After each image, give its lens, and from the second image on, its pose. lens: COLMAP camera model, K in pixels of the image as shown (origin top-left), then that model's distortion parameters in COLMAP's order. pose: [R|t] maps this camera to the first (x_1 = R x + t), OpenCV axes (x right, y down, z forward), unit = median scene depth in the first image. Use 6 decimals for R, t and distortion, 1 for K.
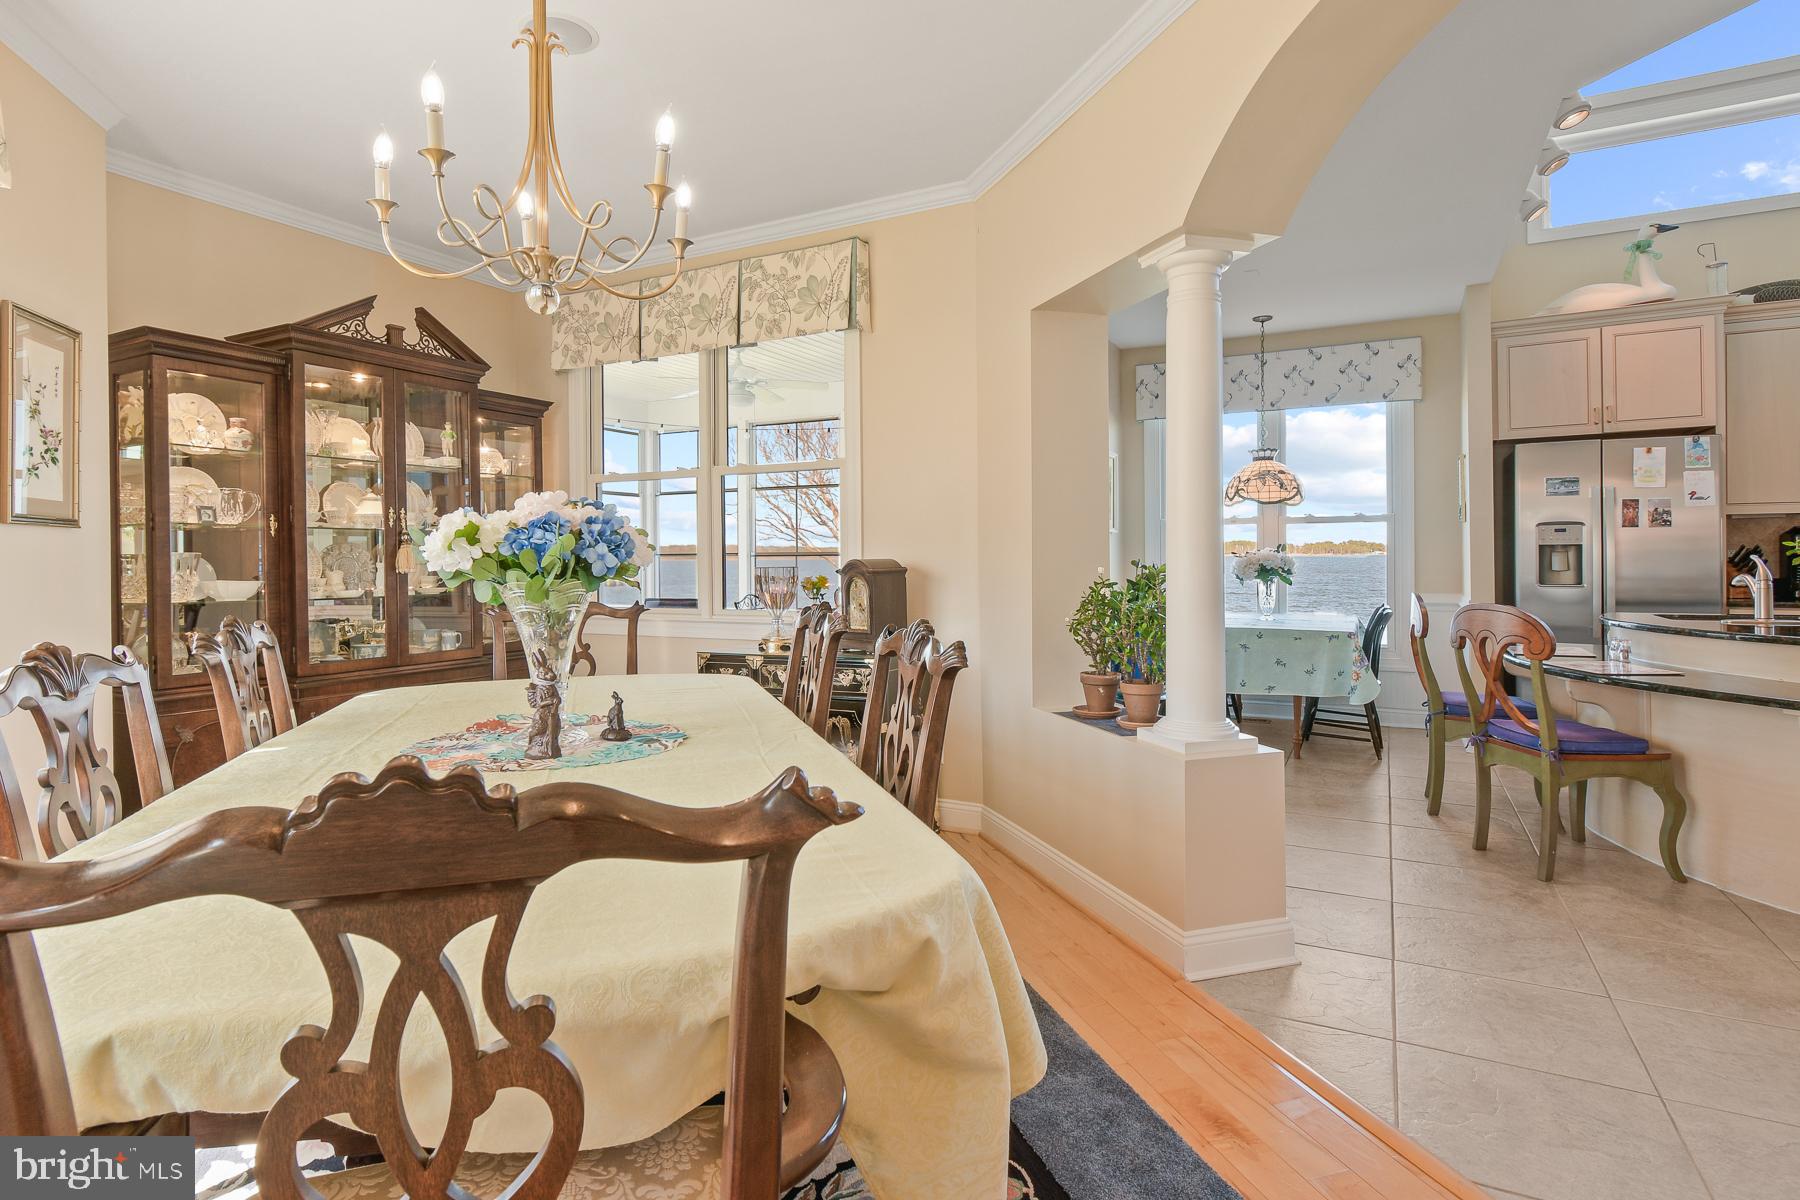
lens RADIAL K [[939.3, 0, 898.6], [0, 939.3, 558.0], [0, 0, 1]] dist [0.000785, -0.001994]
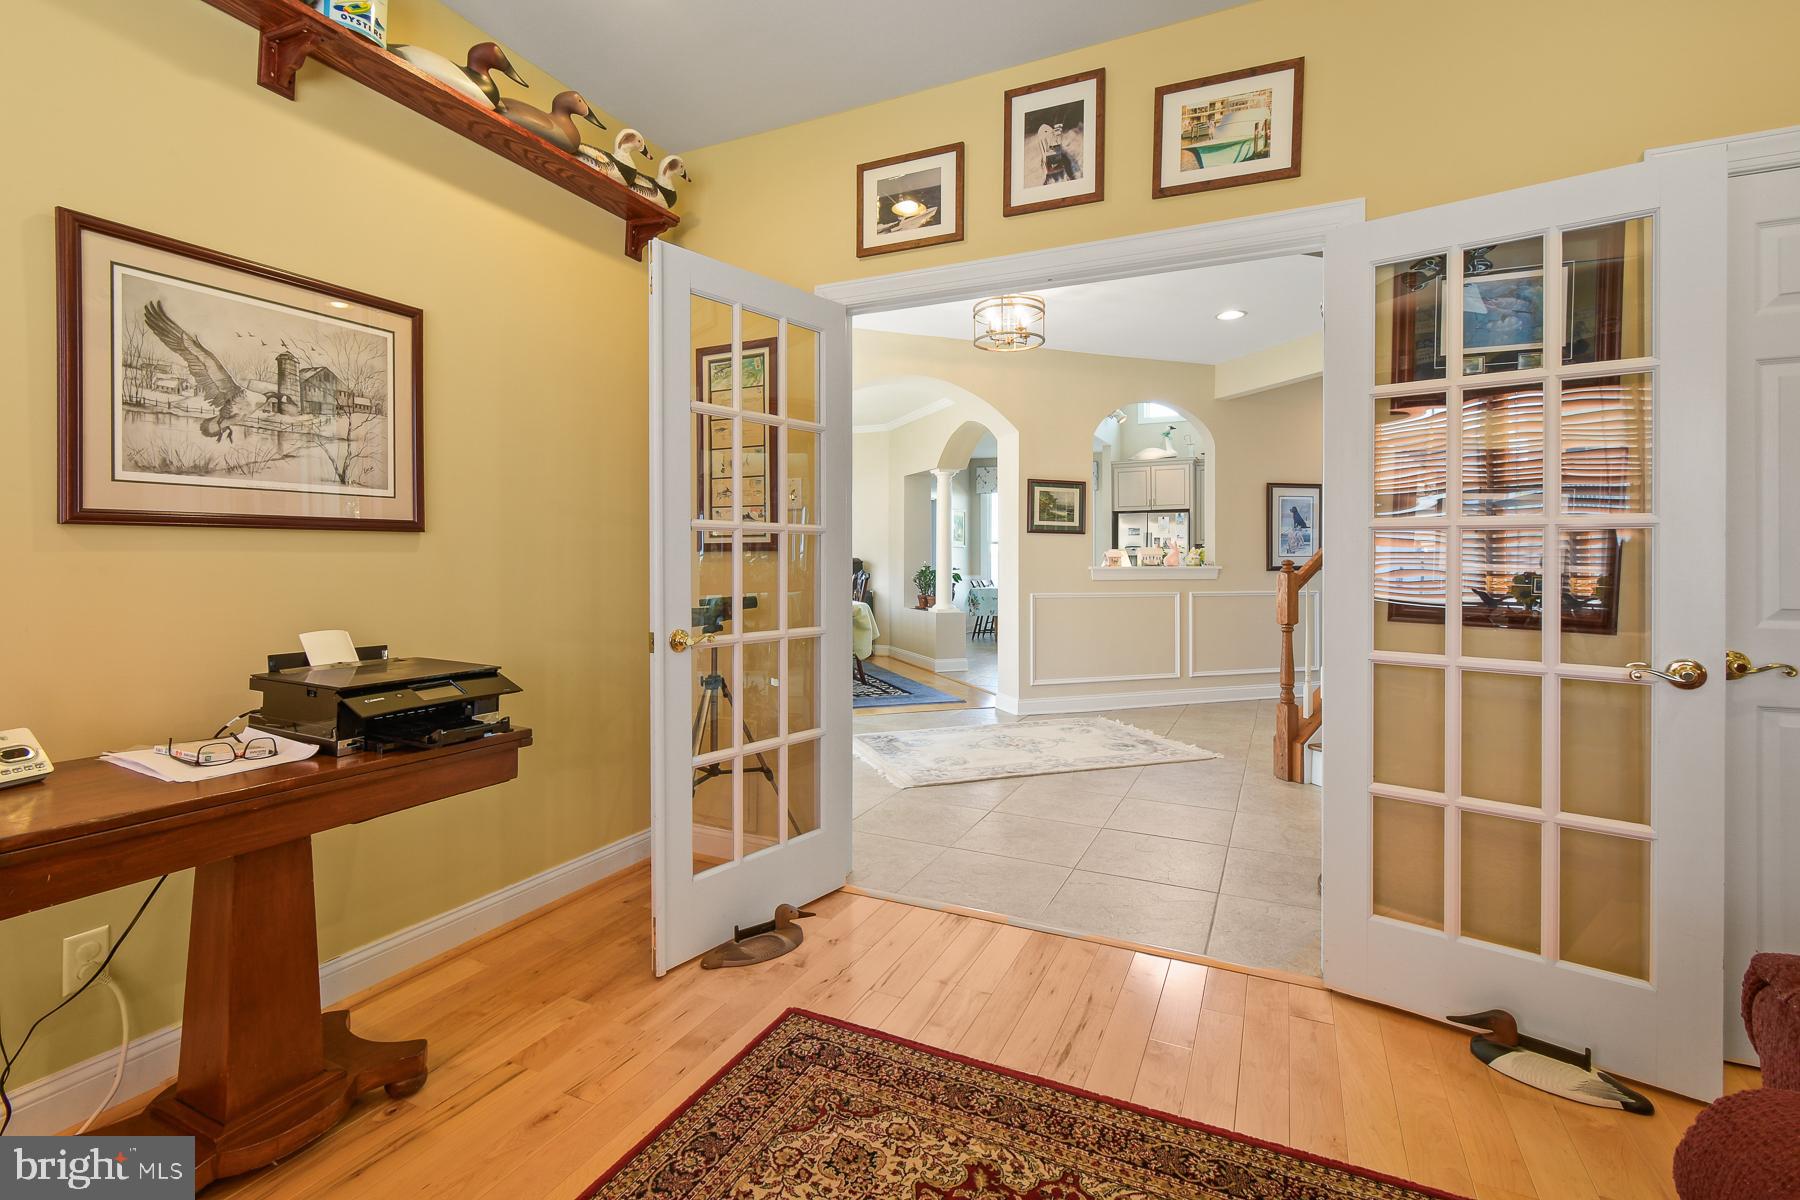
lens RADIAL K [[803.7, 0, 899.3], [0, 803.7, 589.9], [0, 0, 1]] dist [0.001666, -0.000584]
pose [[0.999563, 0.010967, 0.027455, 0.043841], [-0.012018, 0.999189, 0.038426, 0.003428], [-0.027012, -0.038740, 0.998884, -1.237804]]
